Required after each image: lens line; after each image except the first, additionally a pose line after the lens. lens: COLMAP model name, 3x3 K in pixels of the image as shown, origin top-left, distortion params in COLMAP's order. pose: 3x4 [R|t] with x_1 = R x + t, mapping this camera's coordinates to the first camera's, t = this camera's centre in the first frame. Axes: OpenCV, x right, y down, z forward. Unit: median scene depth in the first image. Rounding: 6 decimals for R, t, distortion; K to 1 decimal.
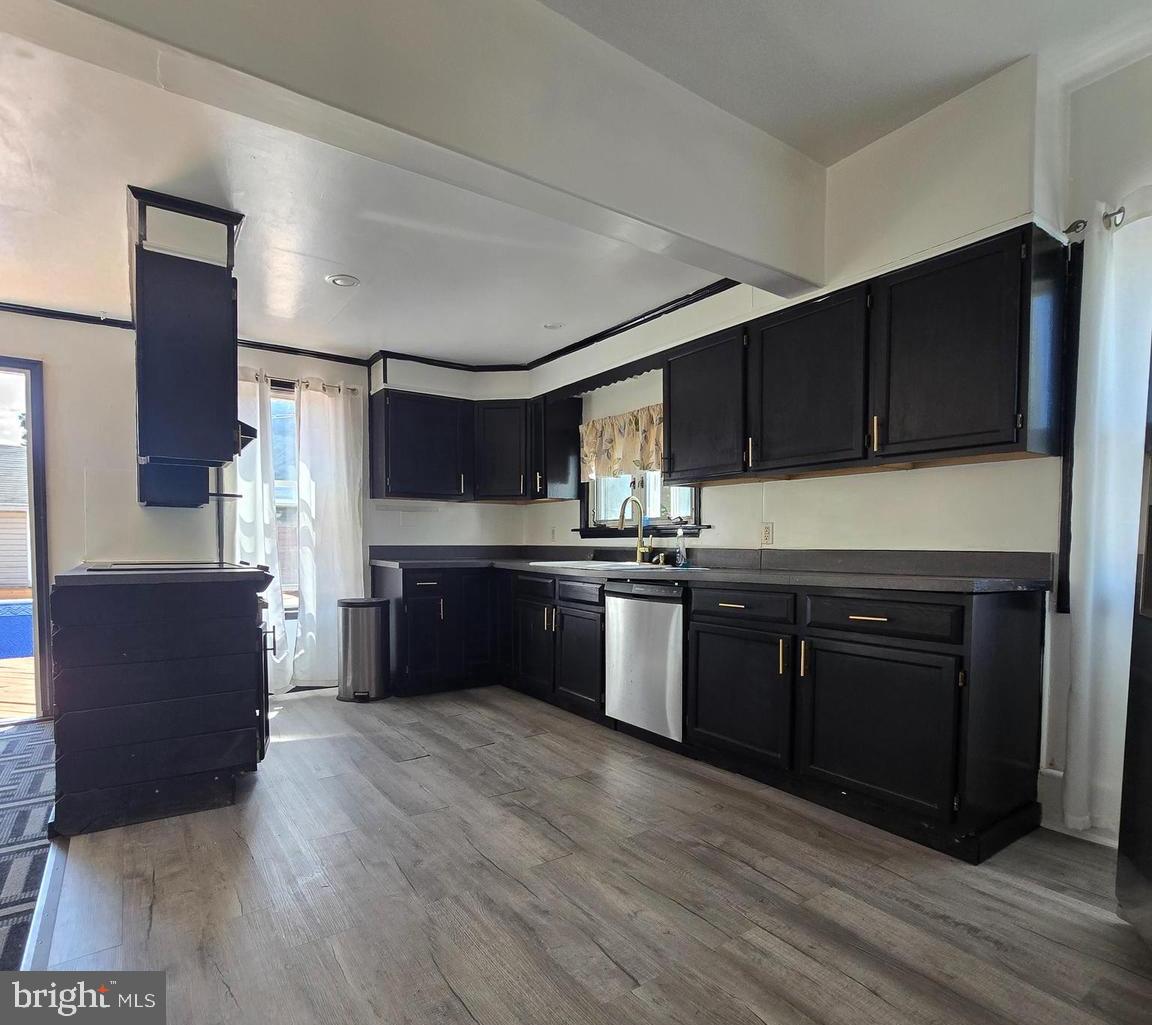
lens RADIAL K [[631.9, 0, 564.1], [0, 631.9, 567.1], [0, 0, 1]] dist [-0.004187, -0.001884]
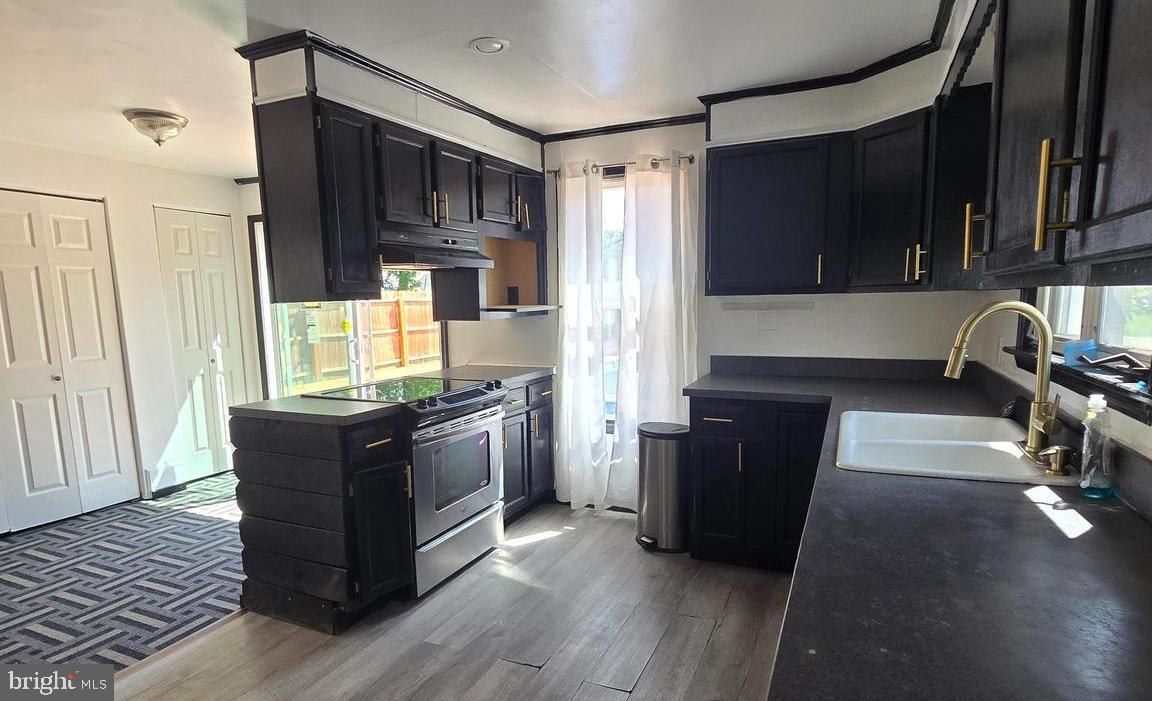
lens RADIAL K [[624.6, 0, 564.7], [0, 624.6, 391.2], [0, 0, 1]] dist [-0.005086, -0.000658]
pose [[0.515528, 0.112280, -0.849485, 0.415372], [-0.014012, 0.992350, 0.122660, -0.128841], [0.856758, -0.051331, 0.513157, 0.682254]]
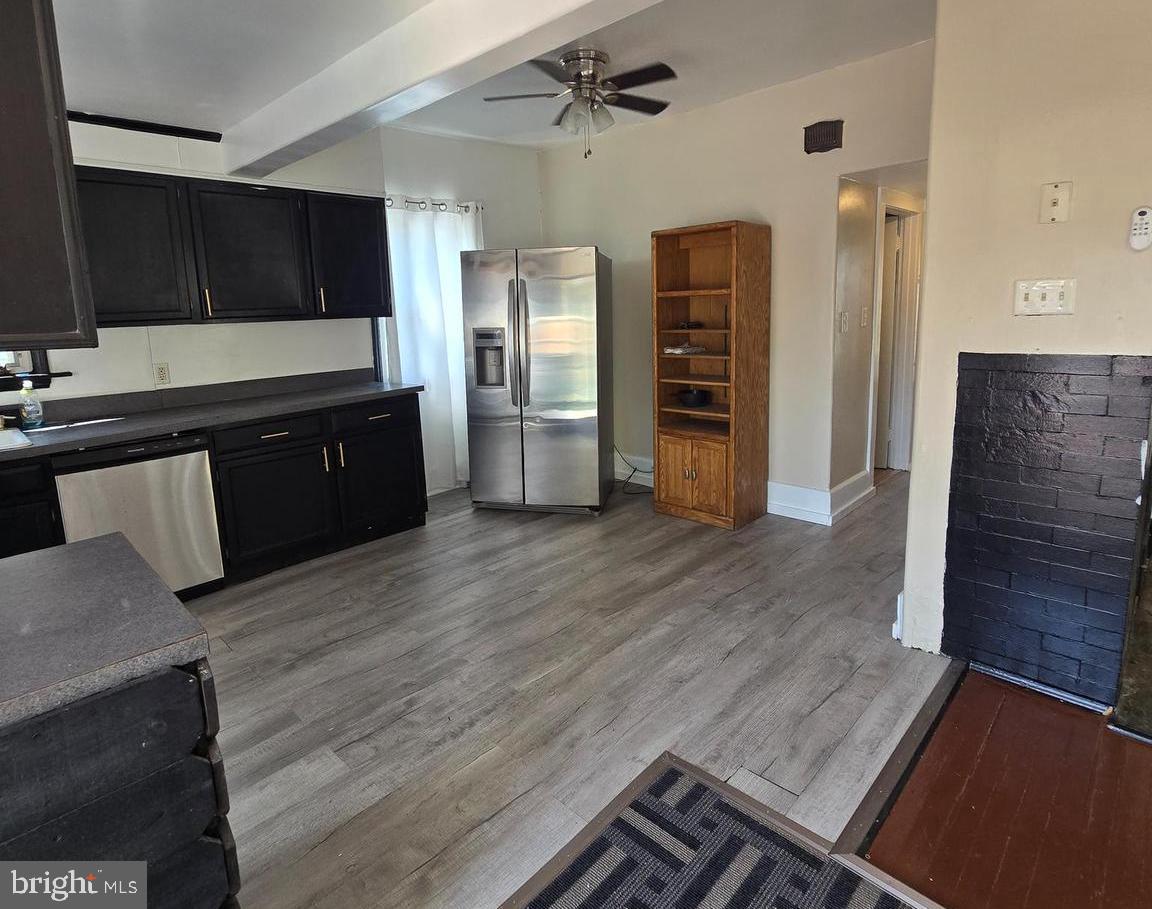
lens RADIAL K [[632.3, 0, 570.6], [0, 632.3, 399.9], [0, 0, 1]] dist [-0.001083, -0.004459]
pose [[-0.193076, -0.144611, 0.970469, -0.918018], [0.070651, 0.984463, 0.160752, -0.145530], [-0.978637, 0.099602, -0.179859, 0.591789]]
